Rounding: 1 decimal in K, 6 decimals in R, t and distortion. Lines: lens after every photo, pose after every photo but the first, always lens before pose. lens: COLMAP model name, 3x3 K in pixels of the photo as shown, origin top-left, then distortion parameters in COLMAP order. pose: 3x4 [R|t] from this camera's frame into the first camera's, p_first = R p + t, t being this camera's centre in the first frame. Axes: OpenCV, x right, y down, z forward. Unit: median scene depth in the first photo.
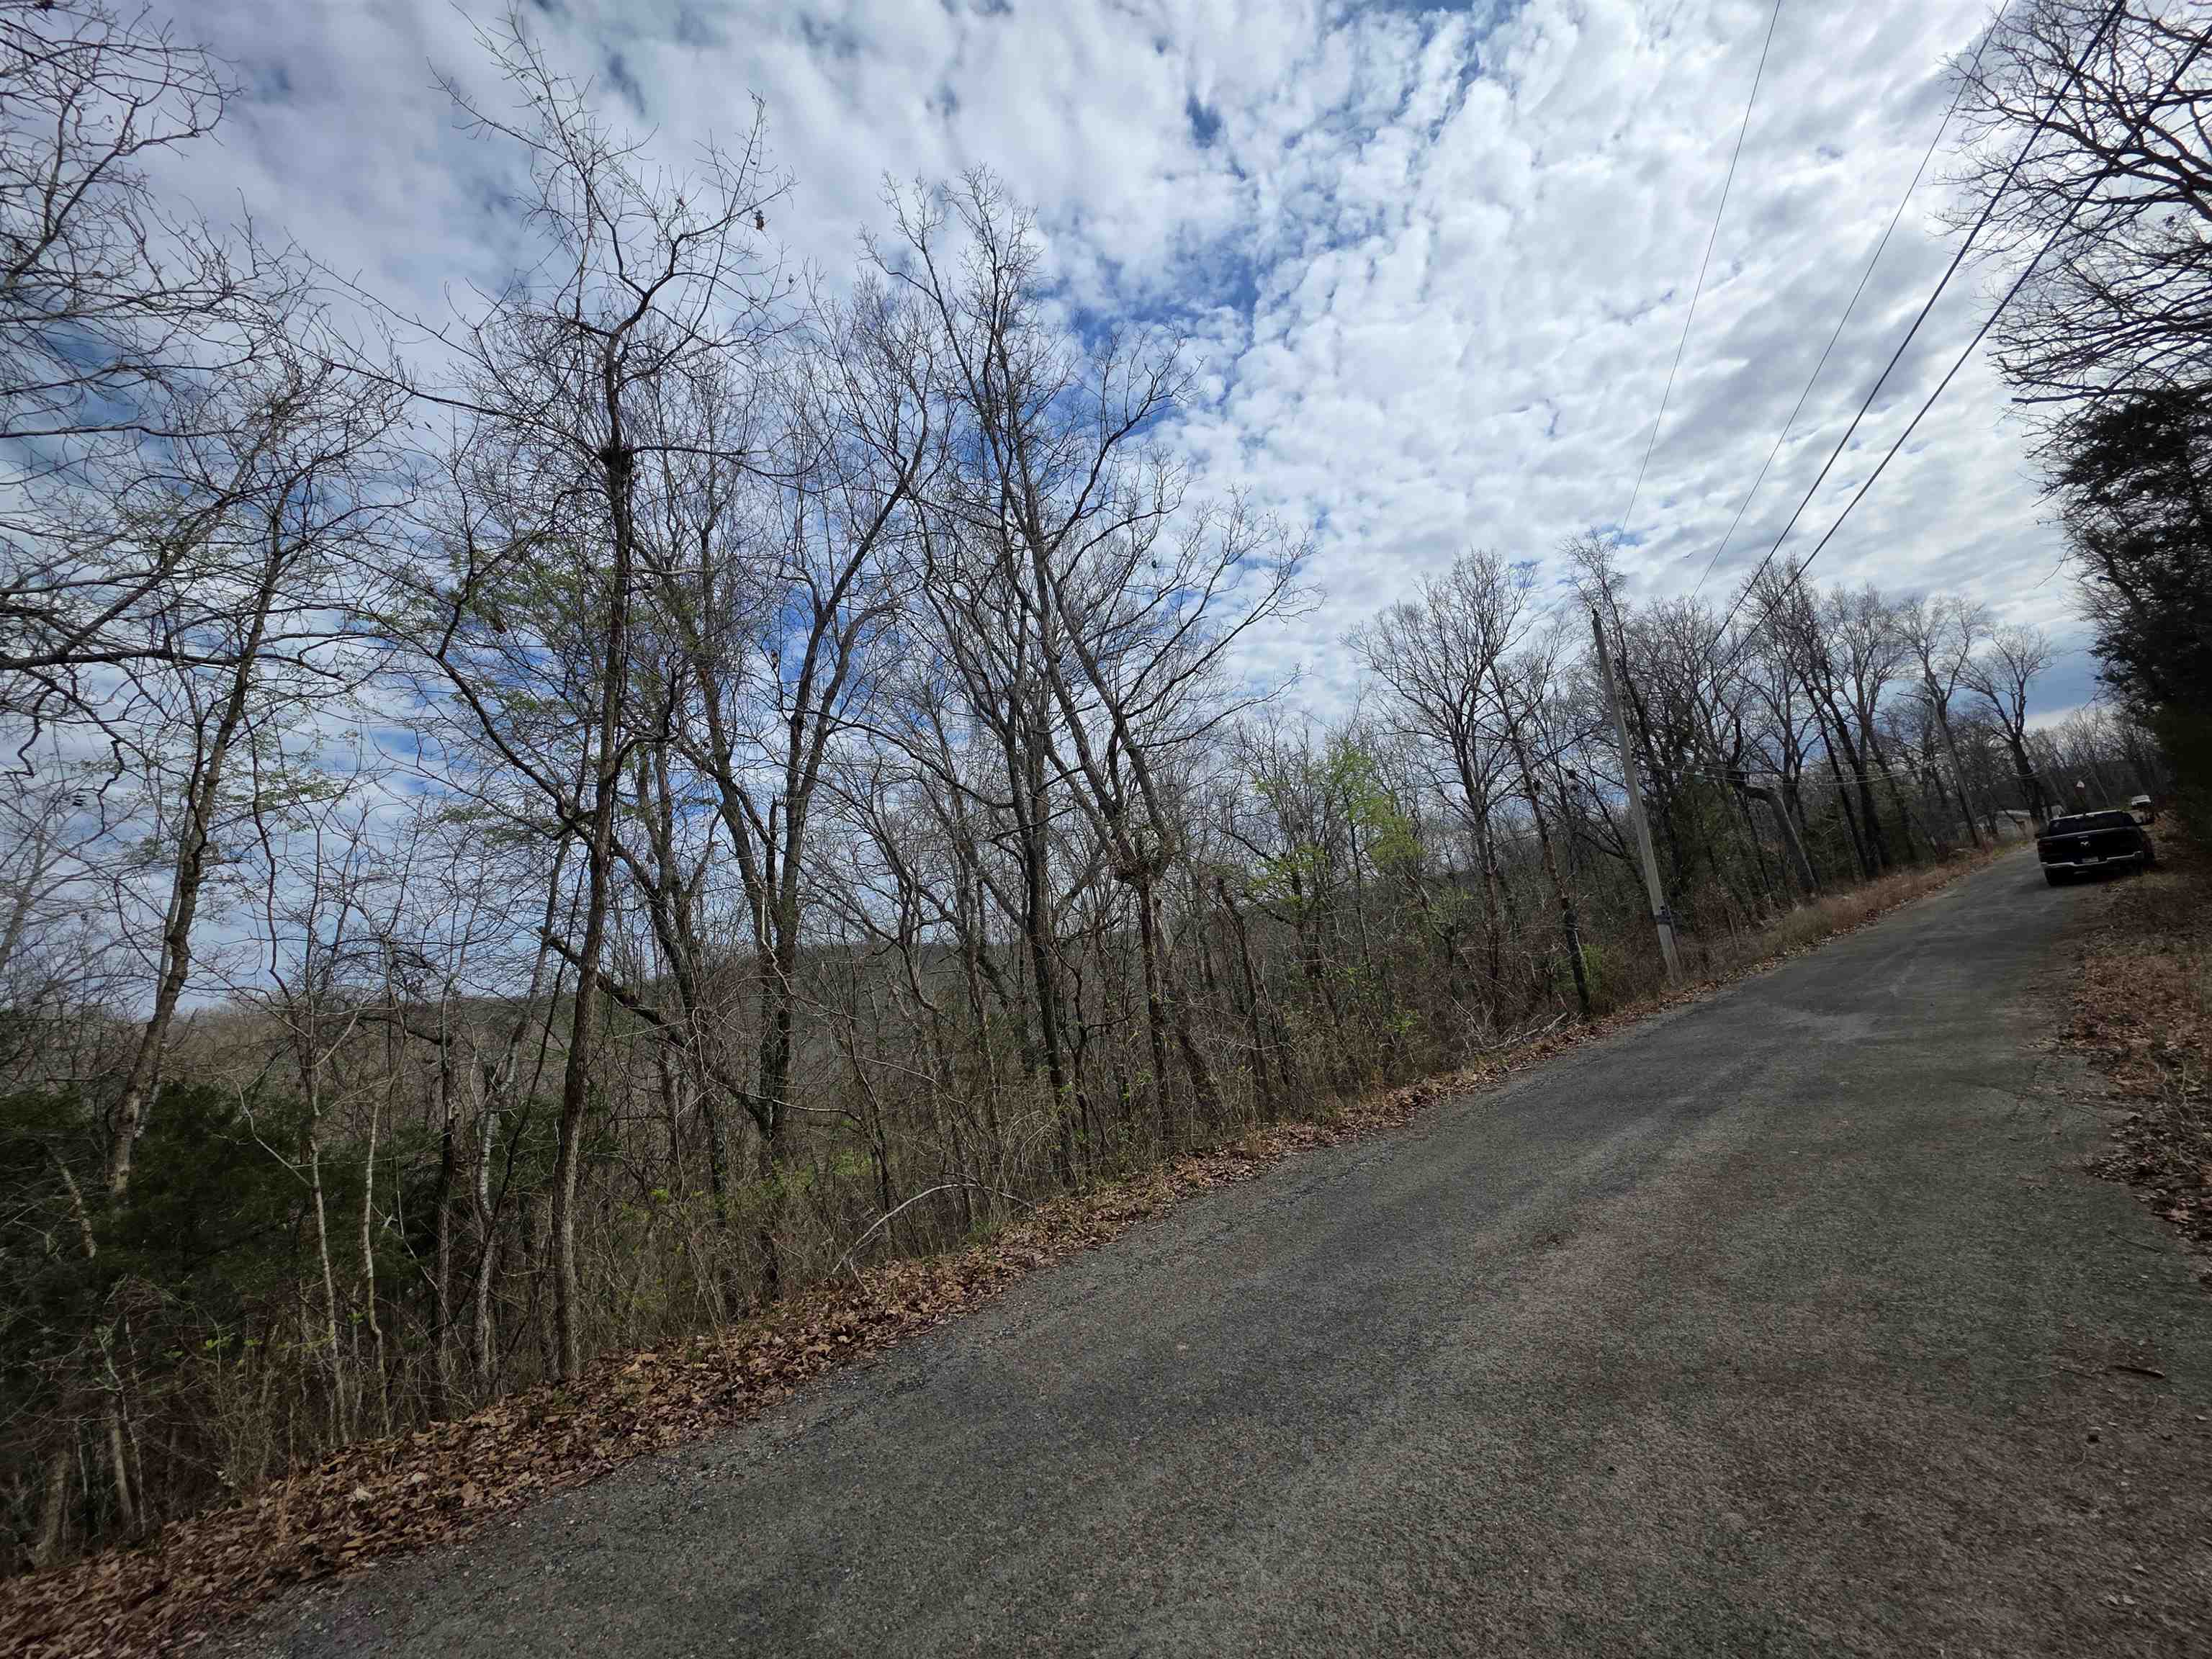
lens RADIAL K [[892.8, 0, 1135.1], [0, 892.8, 822.1], [0, 0, 1]] dist [0.000282, -0.000568]
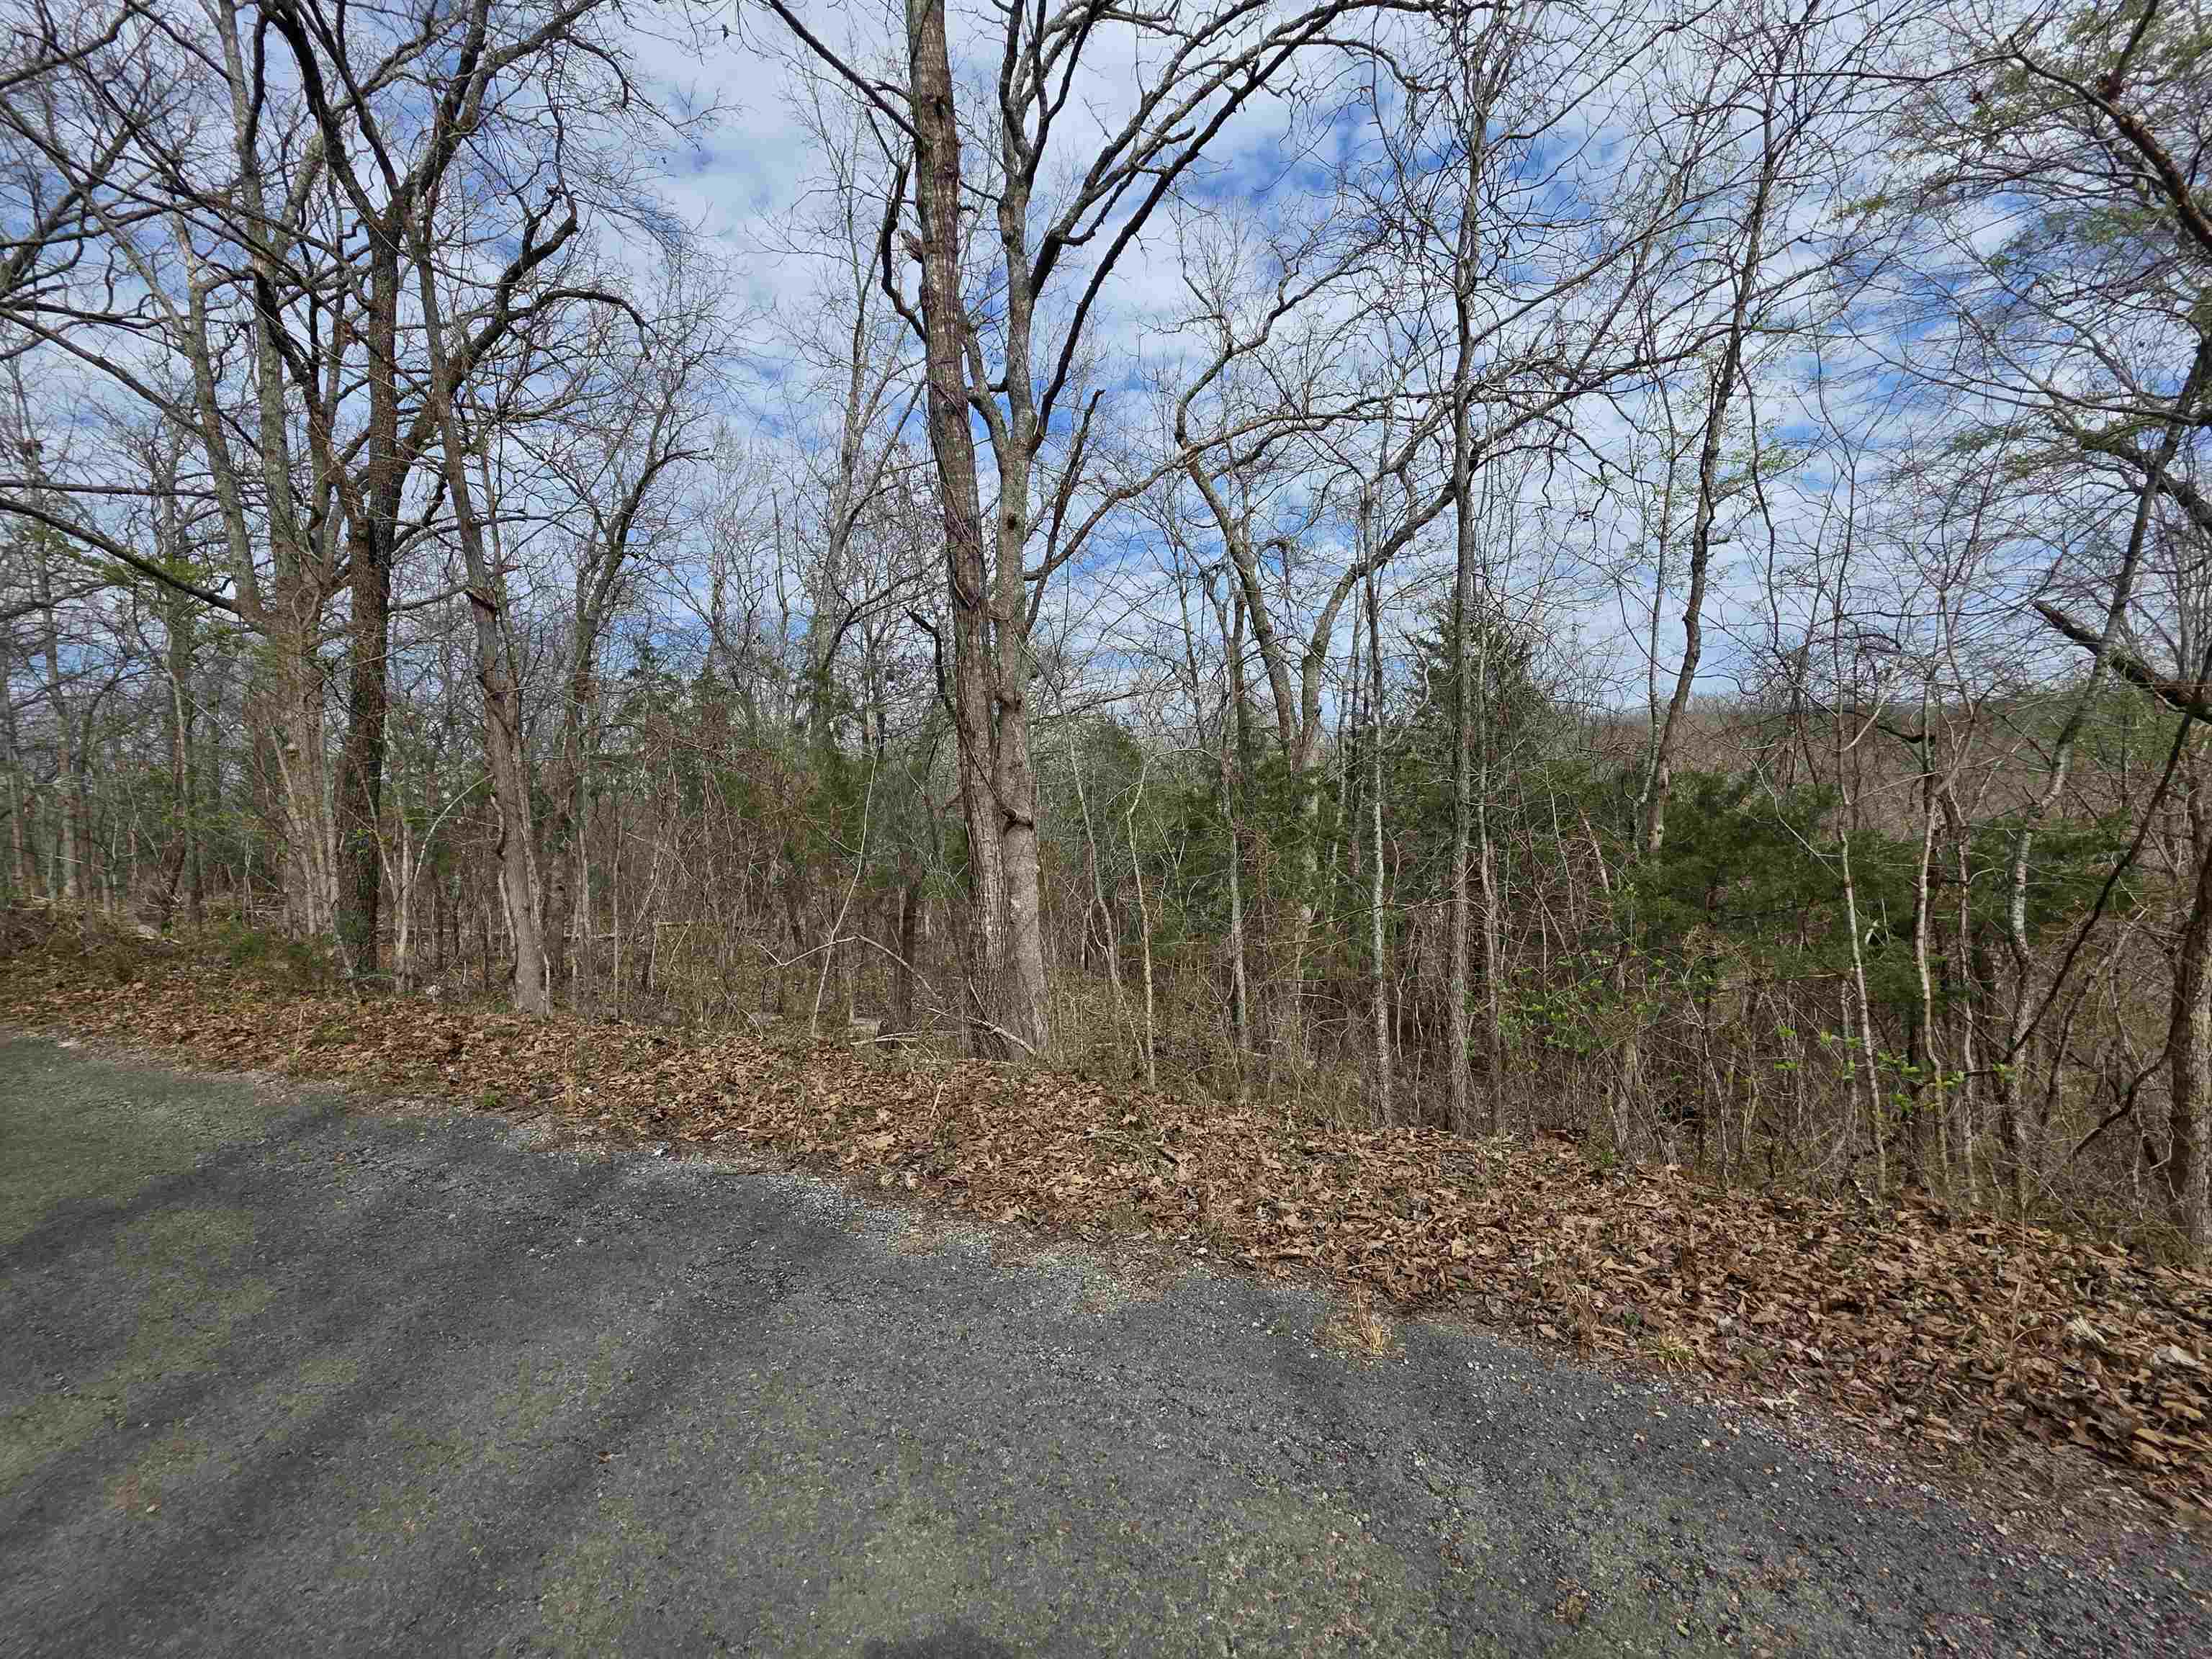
lens RADIAL K [[902.2, 0, 1106.0], [0, 902.2, 829.5], [0, 0, 1]] dist [0.001131, -0.000261]
pose [[0.249775, 0.160287, -0.954945, -0.185458], [0.159110, 0.966005, 0.203760, 0.040164], [0.955142, -0.202835, 0.215781, 0.074736]]
